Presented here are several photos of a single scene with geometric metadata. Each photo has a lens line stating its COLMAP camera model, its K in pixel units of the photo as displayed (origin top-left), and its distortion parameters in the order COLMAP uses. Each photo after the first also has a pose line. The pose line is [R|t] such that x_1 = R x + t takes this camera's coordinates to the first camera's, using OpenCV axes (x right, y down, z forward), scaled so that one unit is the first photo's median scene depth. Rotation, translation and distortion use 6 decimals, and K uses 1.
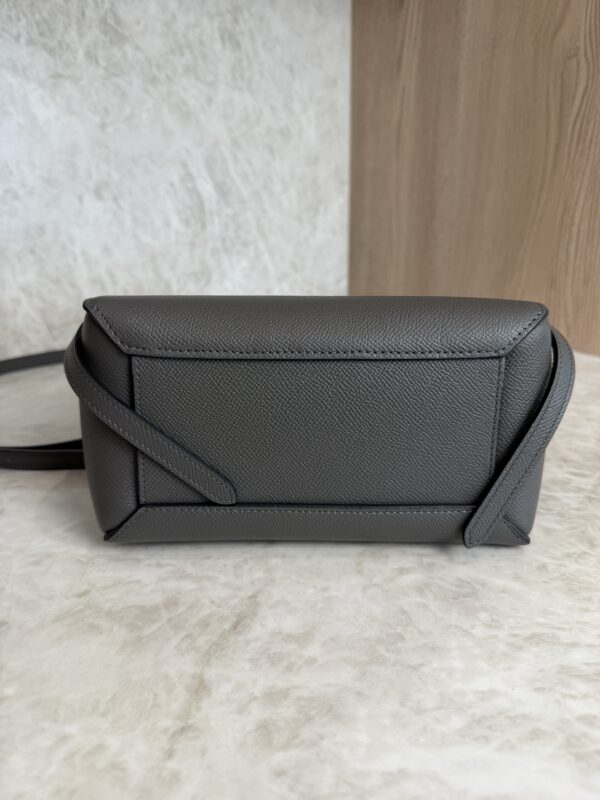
lens RADIAL K [[584.0, 0, 298.5], [0, 584.0, 401.2], [0, 0, 1]] dist [-0.032671, 0.004526]
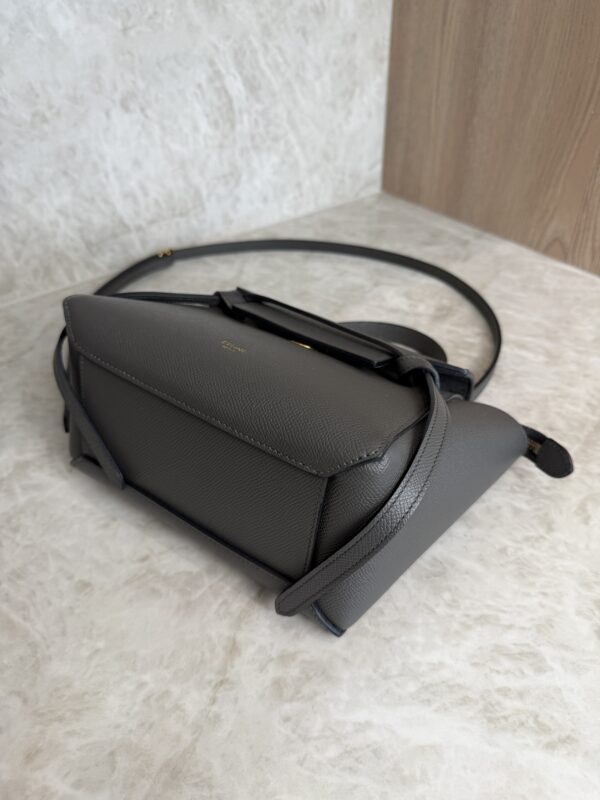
lens RADIAL K [[581.6, 0, 305.1], [0, 581.6, 395.7], [0, 0, 1]] dist [-0.033921, 0.005460]
pose [[0.998525, 0.035869, -0.040767, 0.020743], [-0.021946, 0.953298, 0.301232, -0.269600], [0.049668, -0.299893, 0.952679, -0.077630]]
